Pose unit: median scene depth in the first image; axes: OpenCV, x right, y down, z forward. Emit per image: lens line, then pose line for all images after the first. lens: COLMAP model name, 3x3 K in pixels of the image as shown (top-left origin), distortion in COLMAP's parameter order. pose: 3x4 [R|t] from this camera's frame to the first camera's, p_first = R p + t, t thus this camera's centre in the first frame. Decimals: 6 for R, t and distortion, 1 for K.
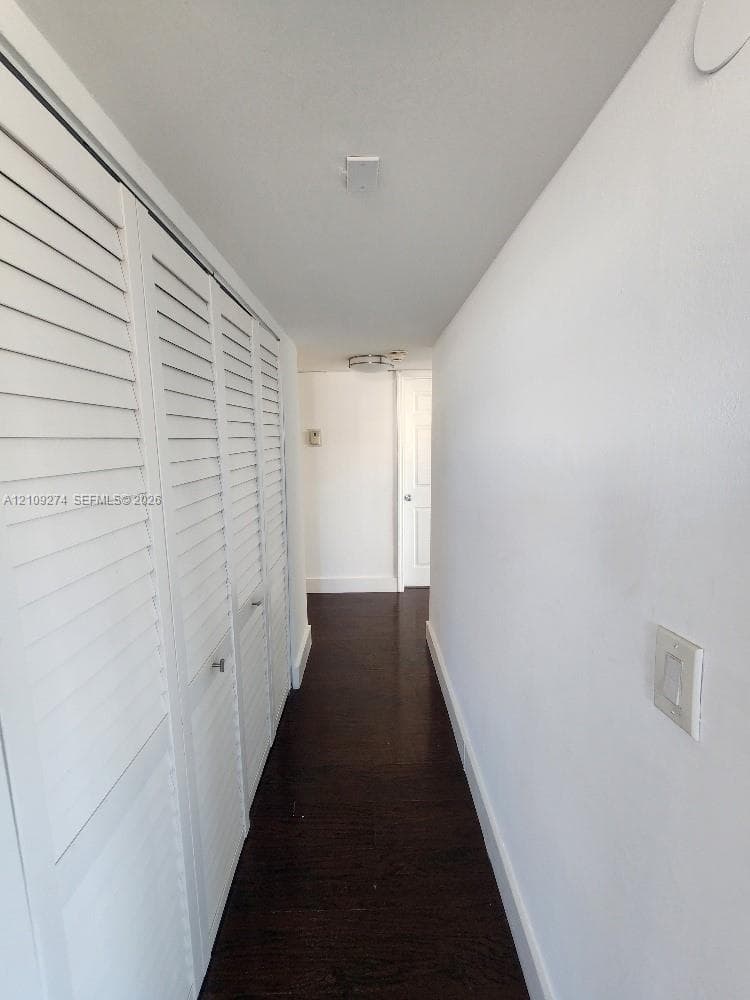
lens RADIAL K [[411.3, 0, 375.0], [0, 411.3, 500.0], [0, 0, 1]] dist [0.000562, 0.000069]
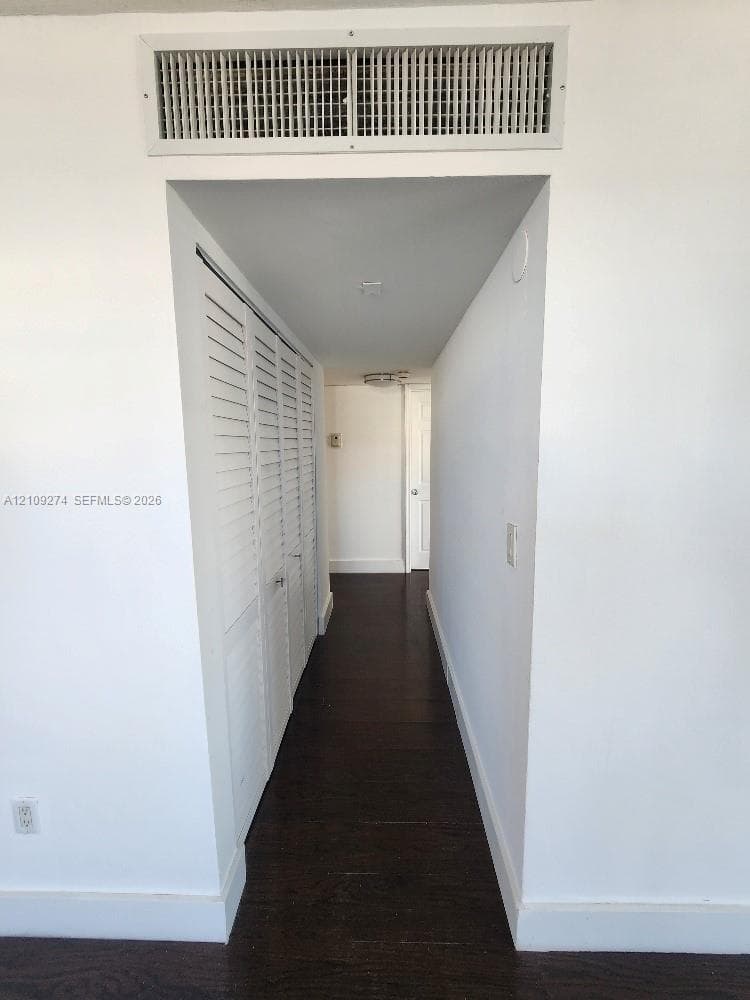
lens RADIAL K [[411.3, 0, 375.0], [0, 411.3, 500.0], [0, 0, 1]] dist [0.000562, 0.000069]
pose [[0.999263, 0.006036, -0.037915, 0.020460], [-0.006508, 0.999903, -0.012337, 0.052133], [0.037836, 0.012575, 0.999205, -0.279684]]
